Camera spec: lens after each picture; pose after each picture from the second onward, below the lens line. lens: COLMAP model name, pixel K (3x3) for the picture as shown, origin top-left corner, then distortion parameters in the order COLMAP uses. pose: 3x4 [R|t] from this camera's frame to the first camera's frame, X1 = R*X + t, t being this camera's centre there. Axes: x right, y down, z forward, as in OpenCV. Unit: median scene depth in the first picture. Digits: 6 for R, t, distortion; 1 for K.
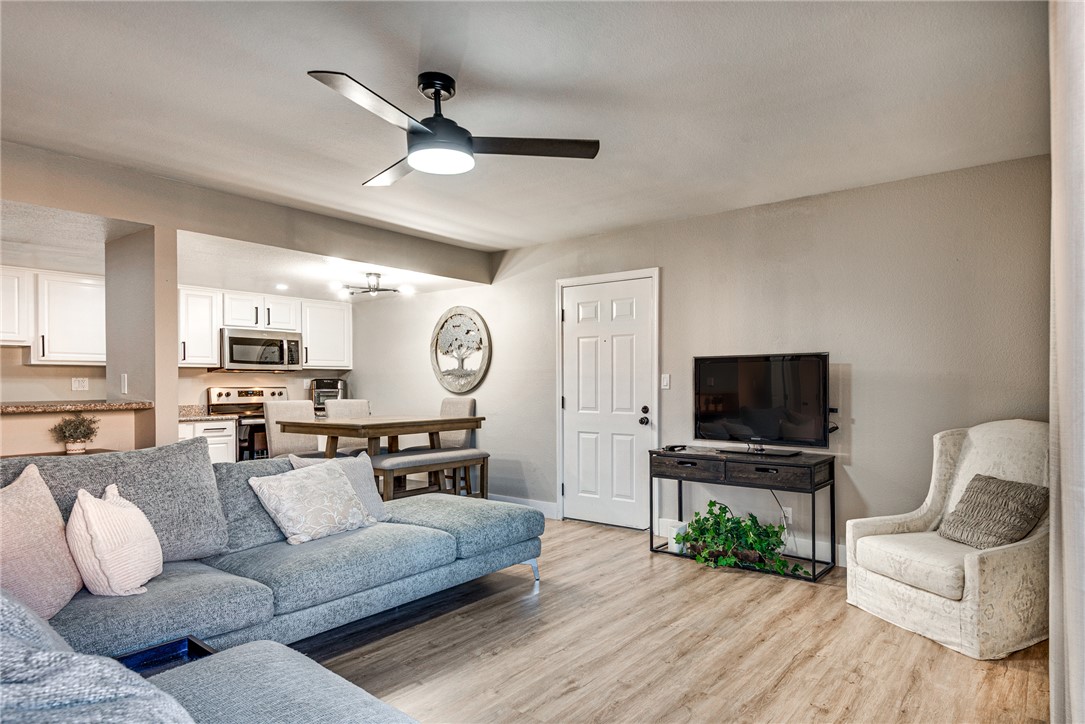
lens RADIAL K [[623.8, 0, 619.2], [0, 623.8, 384.9], [0, 0, 1]] dist [0.038462, -0.032399]
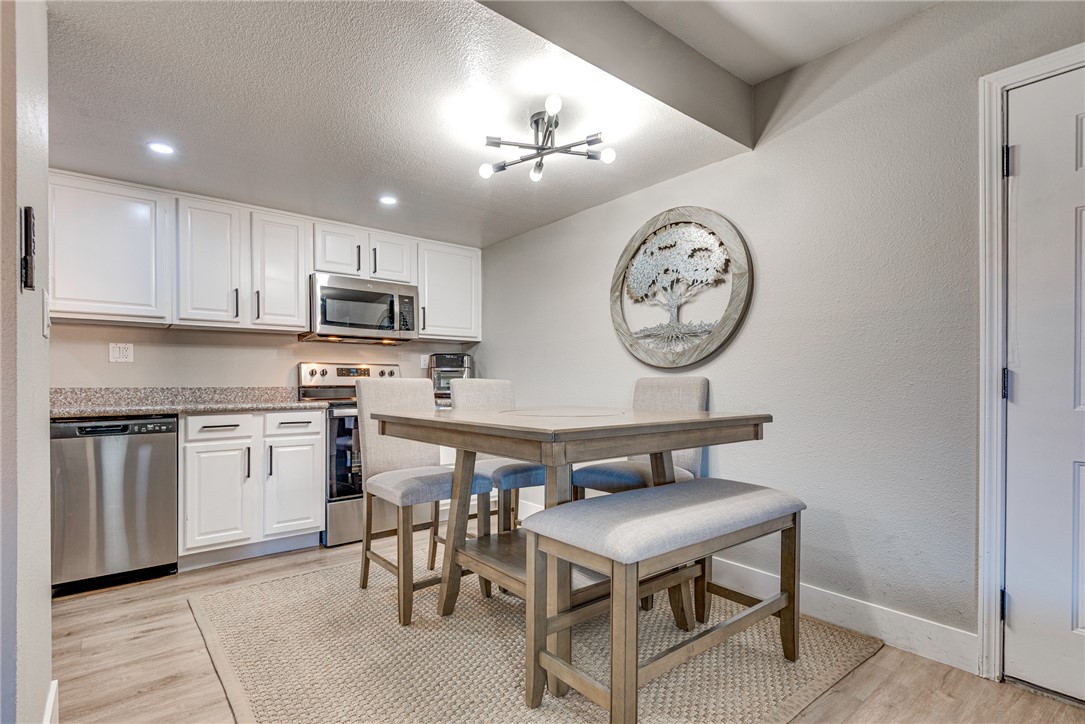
lens RADIAL K [[518.5, 0, 506.9], [0, 518.5, 380.9], [0, 0, 1]] dist [0.049253, -0.039517]
pose [[0.952320, 0.003678, -0.305080, -0.255841], [-0.003831, 0.999993, 0.000097, 0.024481], [0.305078, 0.001076, 0.952327, 0.524446]]
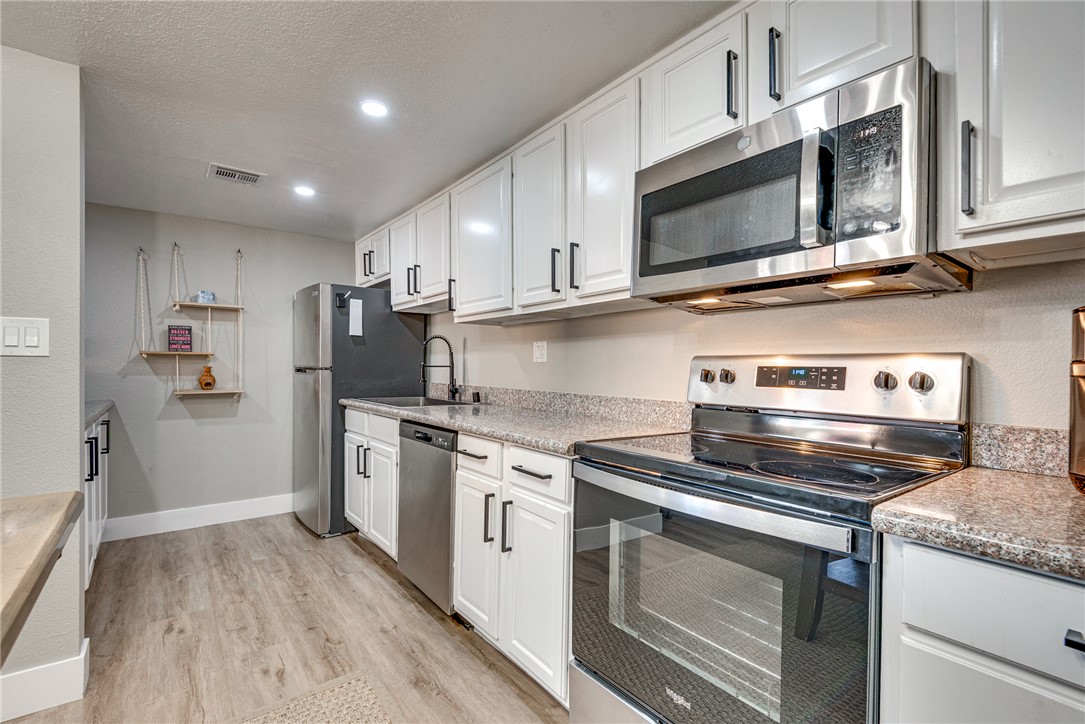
lens RADIAL K [[492.1, 0, 543.0], [0, 492.1, 369.9], [0, 0, 1]] dist [0.023704, -0.016426]
pose [[-0.305742, 0.012190, -0.952036, -0.362262], [-0.004108, 0.999892, 0.014122, 0.008481], [0.952106, 0.008229, -0.305659, 1.025557]]
